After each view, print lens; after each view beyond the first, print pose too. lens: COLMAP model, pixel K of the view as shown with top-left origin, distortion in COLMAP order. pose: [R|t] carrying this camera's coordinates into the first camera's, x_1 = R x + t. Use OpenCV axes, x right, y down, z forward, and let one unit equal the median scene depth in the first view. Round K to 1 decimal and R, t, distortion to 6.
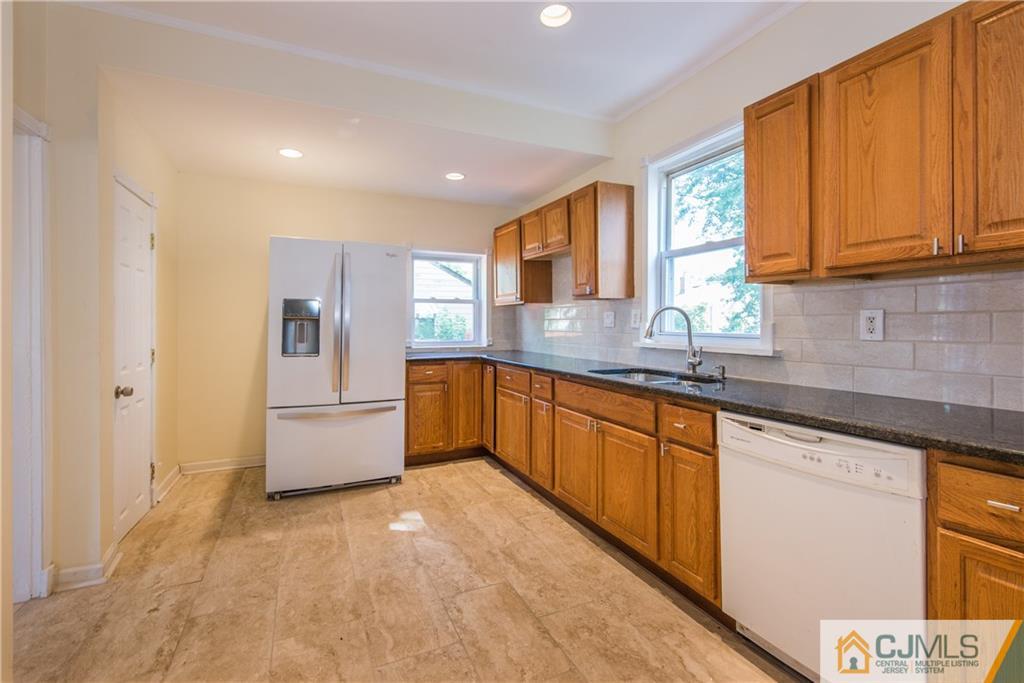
lens RADIAL K [[468.1, 0, 508.9], [0, 468.1, 322.9], [0, 0, 1]] dist [0.001065, -0.000006]
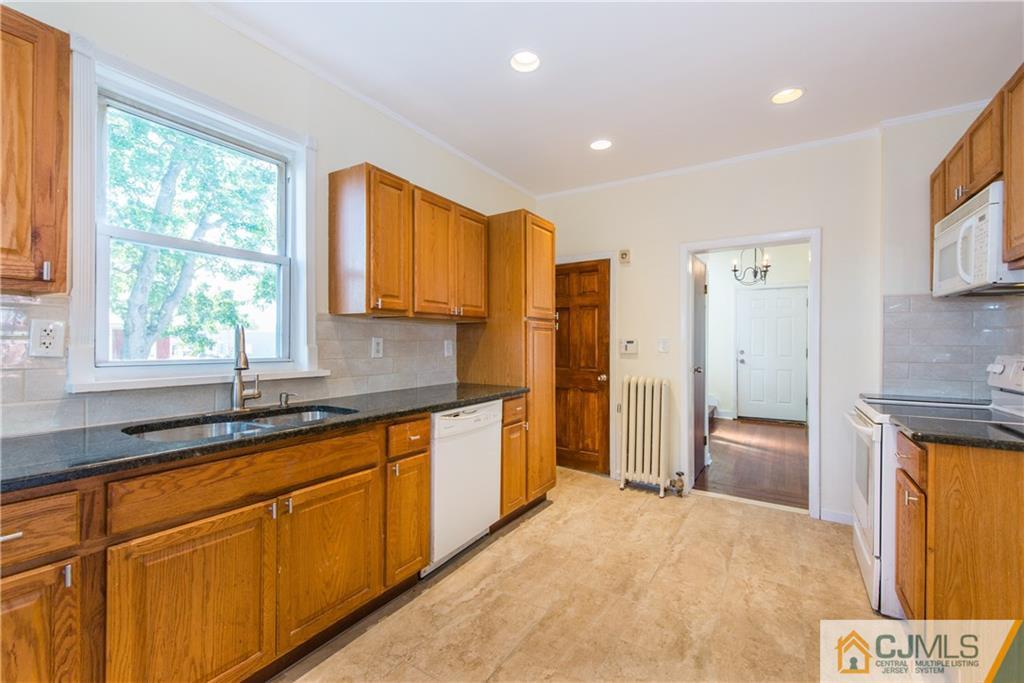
lens RADIAL K [[429.3, 0, 510.3], [0, 429.3, 342.9], [0, 0, 1]] dist [-0.000927, -0.000118]
pose [[-0.557871, -0.001069, 0.829927, -0.647072], [-0.005685, 0.999981, -0.002534, -0.009263], [-0.829908, -0.006132, -0.557866, 1.434236]]
